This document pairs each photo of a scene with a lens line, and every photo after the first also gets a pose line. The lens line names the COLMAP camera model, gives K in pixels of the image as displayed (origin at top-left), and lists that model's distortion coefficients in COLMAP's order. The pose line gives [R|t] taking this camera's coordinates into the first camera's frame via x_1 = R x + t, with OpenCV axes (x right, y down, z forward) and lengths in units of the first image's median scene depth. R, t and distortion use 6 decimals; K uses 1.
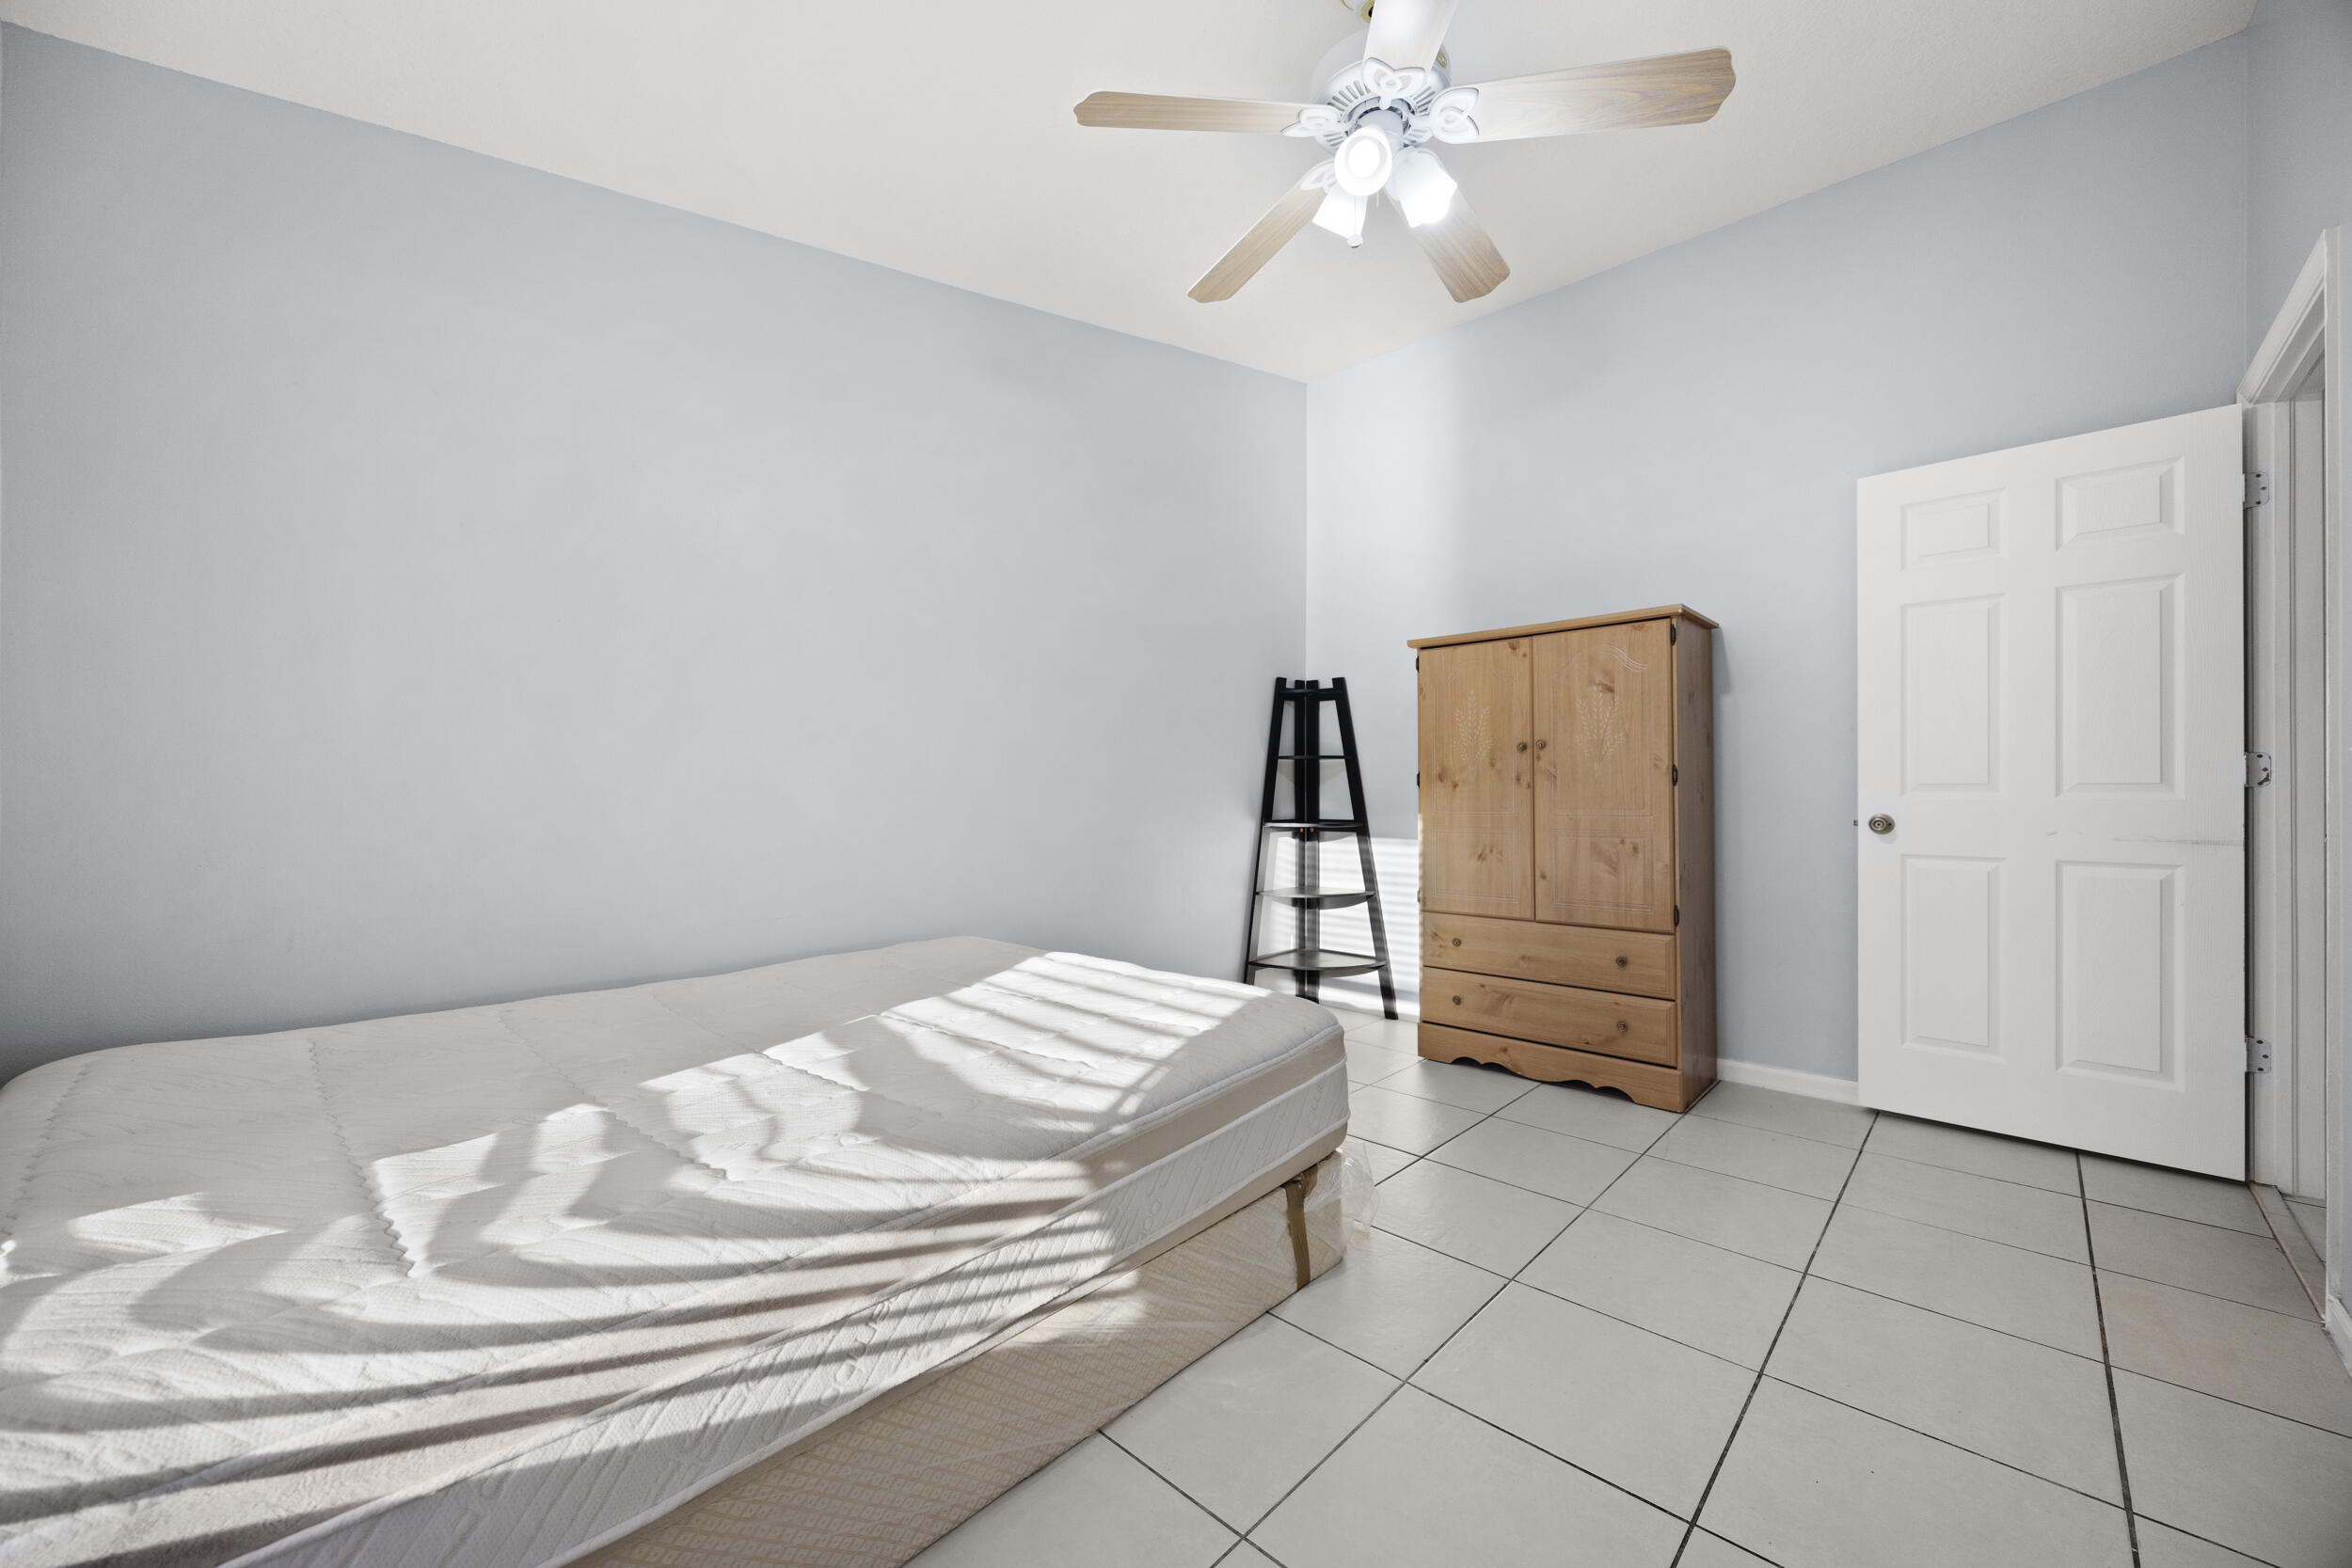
lens RADIAL K [[894.6, 0, 1190.2], [0, 894.6, 793.4], [0, 0, 1]] dist [-0.002552, -0.000537]
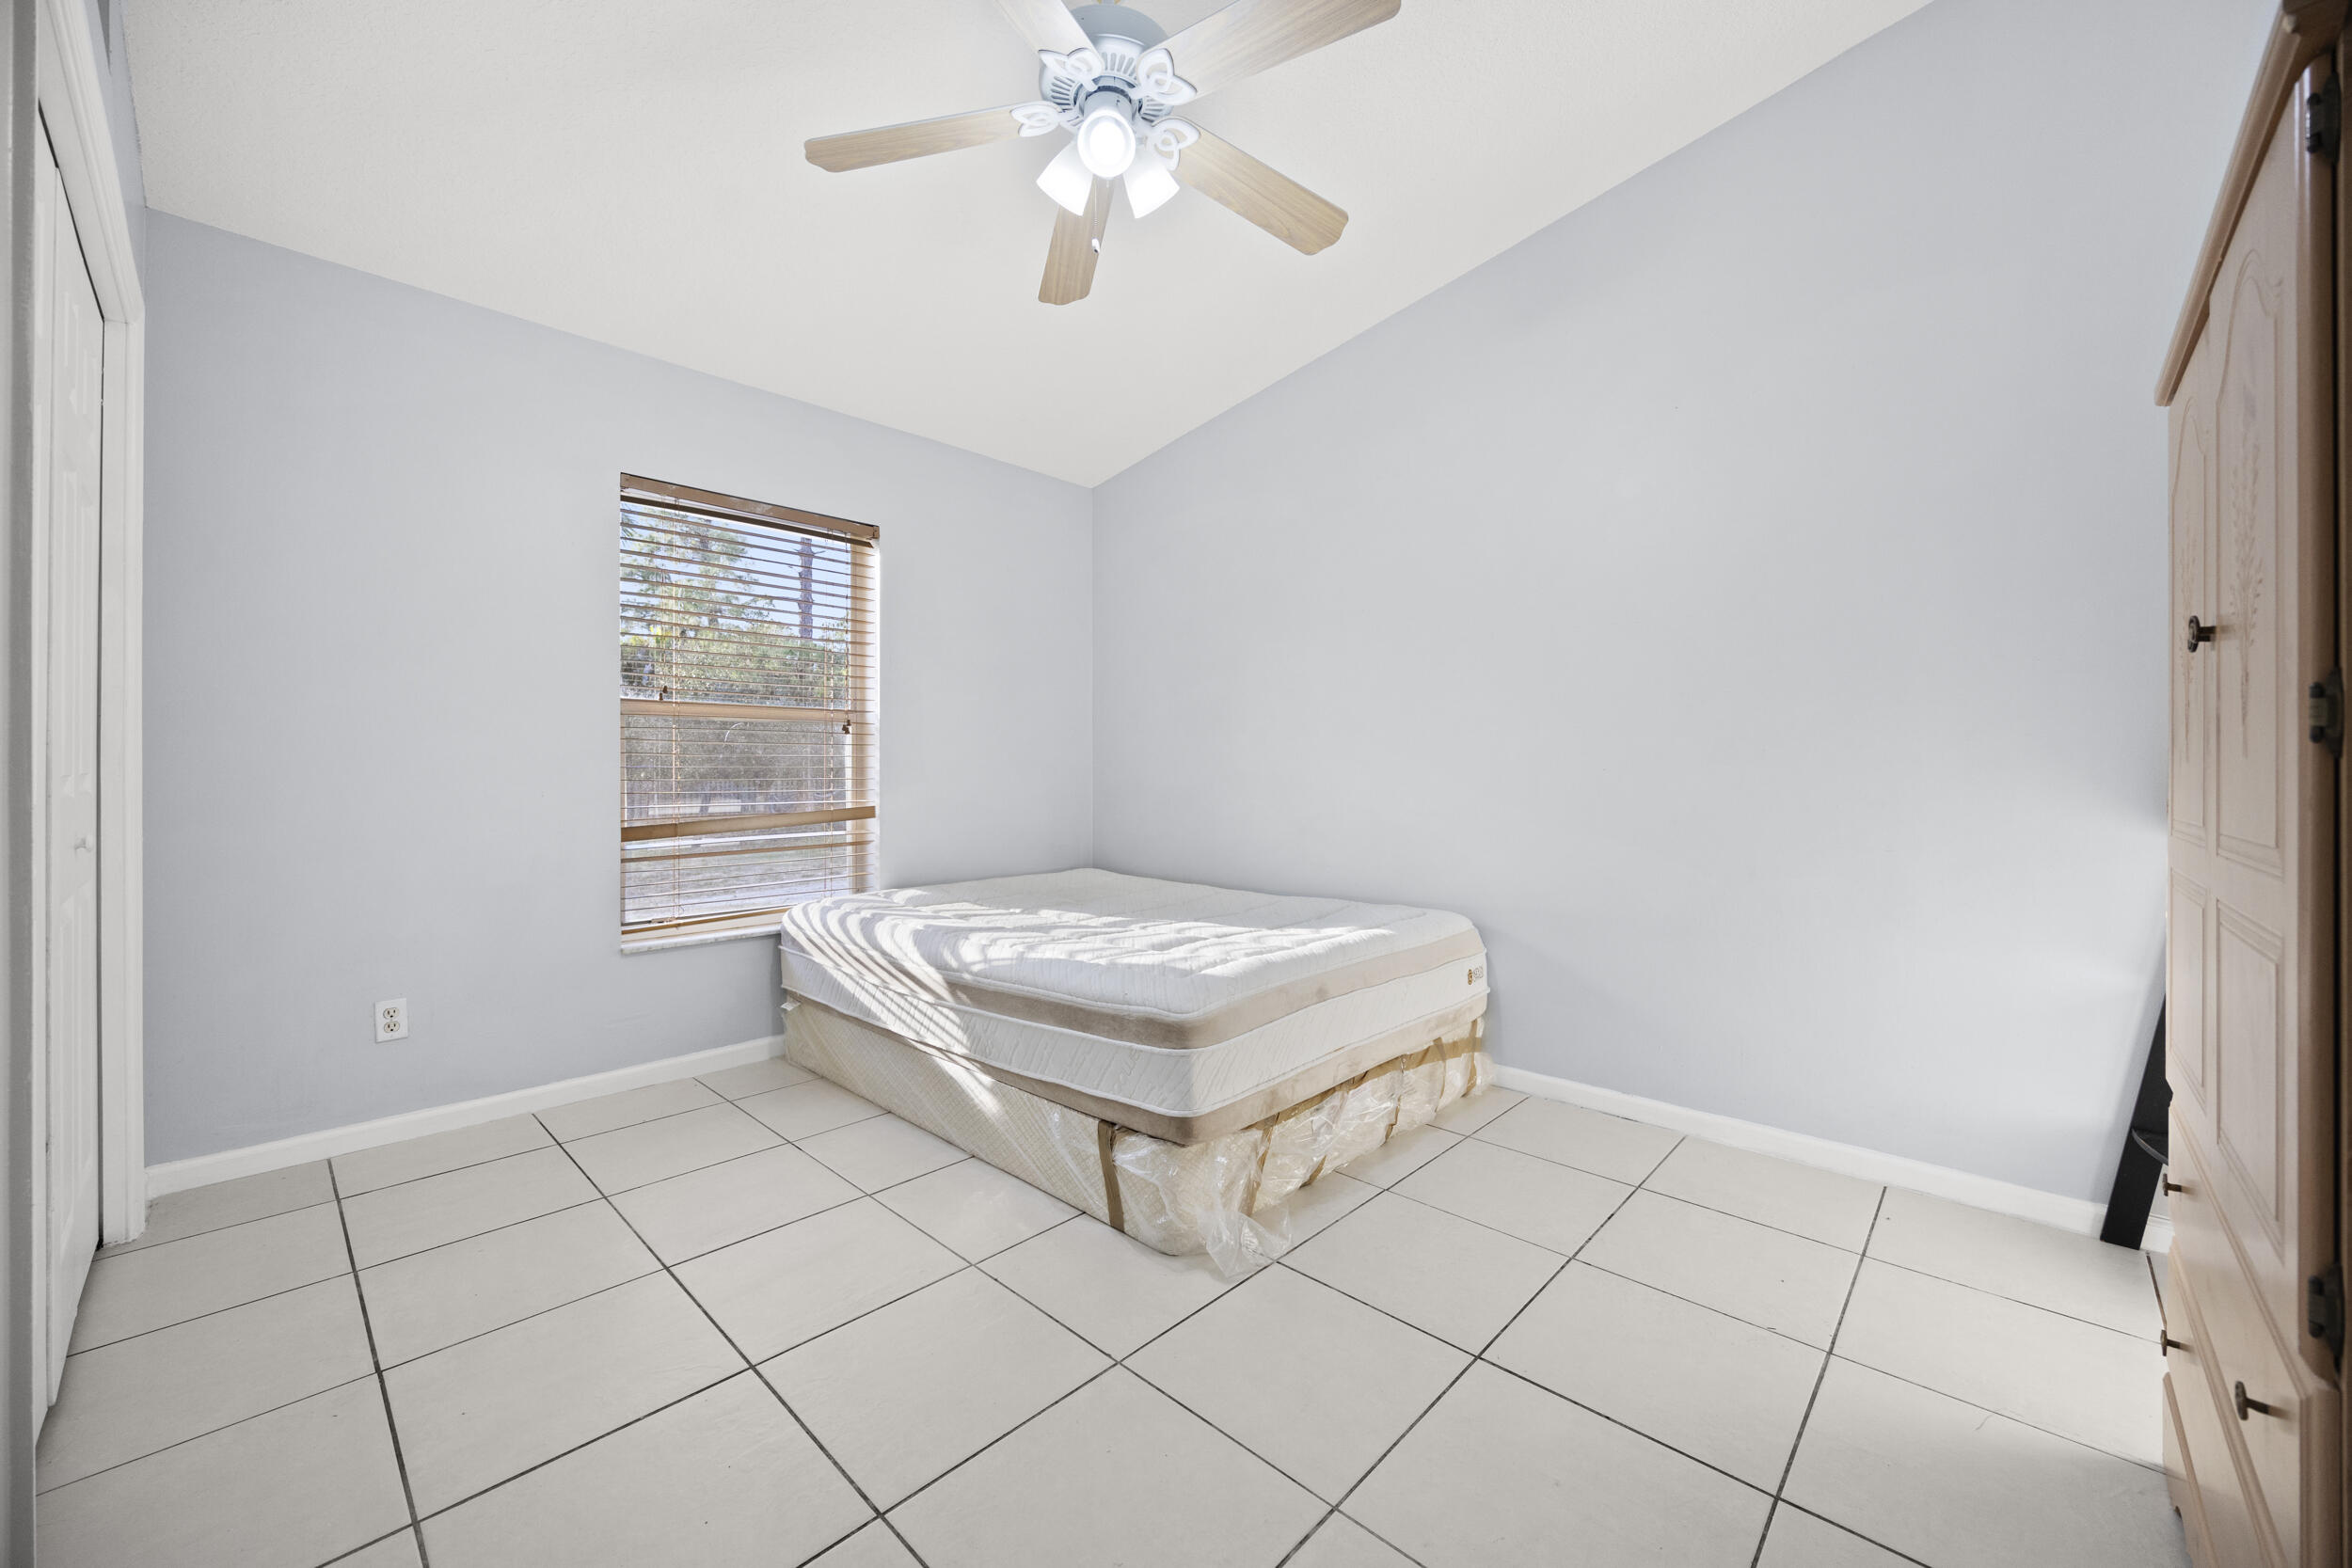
lens RADIAL K [[894.6, 0, 1154.2], [0, 894.6, 775.2], [0, 0, 1]] dist [-0.002552, -0.000537]
pose [[-0.025422, 0.004963, -0.999664, 1.670309], [-0.001183, 0.999987, 0.004994, -0.002419], [0.999676, 0.001310, -0.025416, 1.489894]]
